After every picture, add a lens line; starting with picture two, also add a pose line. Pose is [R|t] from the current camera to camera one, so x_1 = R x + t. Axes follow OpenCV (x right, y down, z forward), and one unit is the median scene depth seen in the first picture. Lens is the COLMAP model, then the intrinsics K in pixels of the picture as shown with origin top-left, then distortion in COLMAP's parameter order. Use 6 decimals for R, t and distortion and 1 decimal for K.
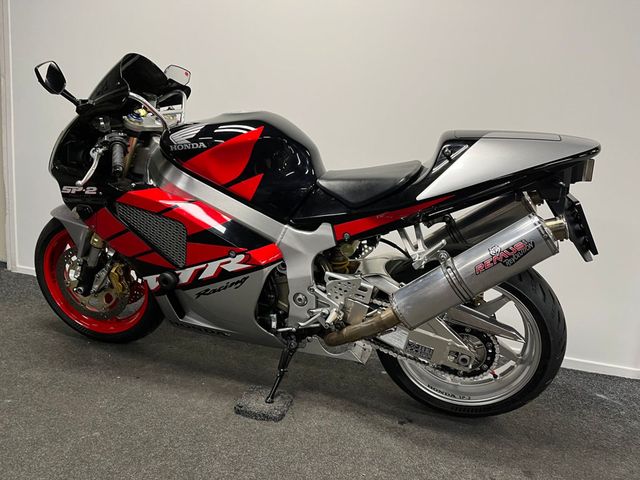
lens RADIAL K [[474.5, 0, 320.0], [0, 474.5, 240.0], [0, 0, 1]] dist [0.003596, -0.000140]
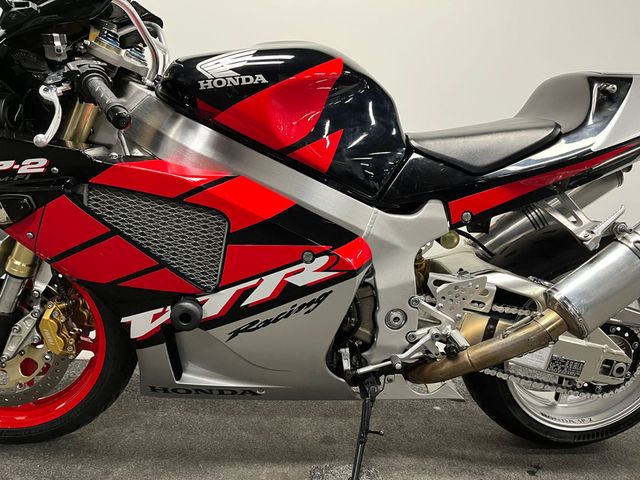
lens RADIAL K [[489.9, 0, 320.0], [0, 489.9, 240.0], [0, 0, 1]] dist [0.004004, -0.001829]
pose [[0.942775, -0.068998, 0.326212, -0.364300], [0.093387, 0.993839, -0.059686, 0.045654], [-0.320084, 0.086734, 0.943411, 0.371128]]
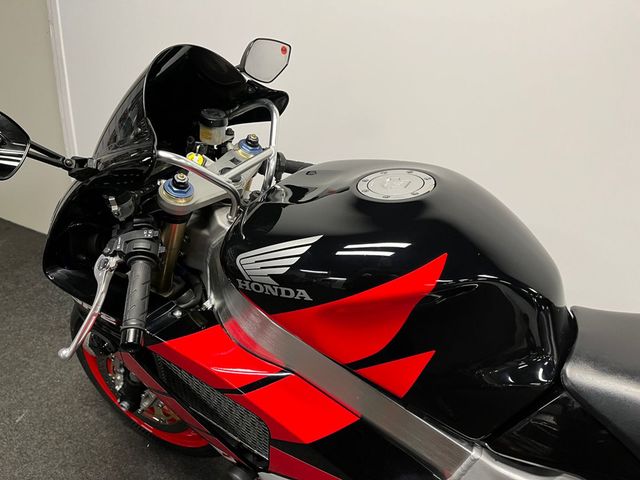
lens RADIAL K [[489.9, 0, 320.0], [0, 489.9, 240.0], [0, 0, 1]] dist [0.004004, -0.001829]
pose [[0.974011, 0.071144, -0.215038, -0.126851], [-0.027512, 0.979521, 0.199453, -0.315434], [0.224824, -0.188353, 0.956022, 0.530663]]
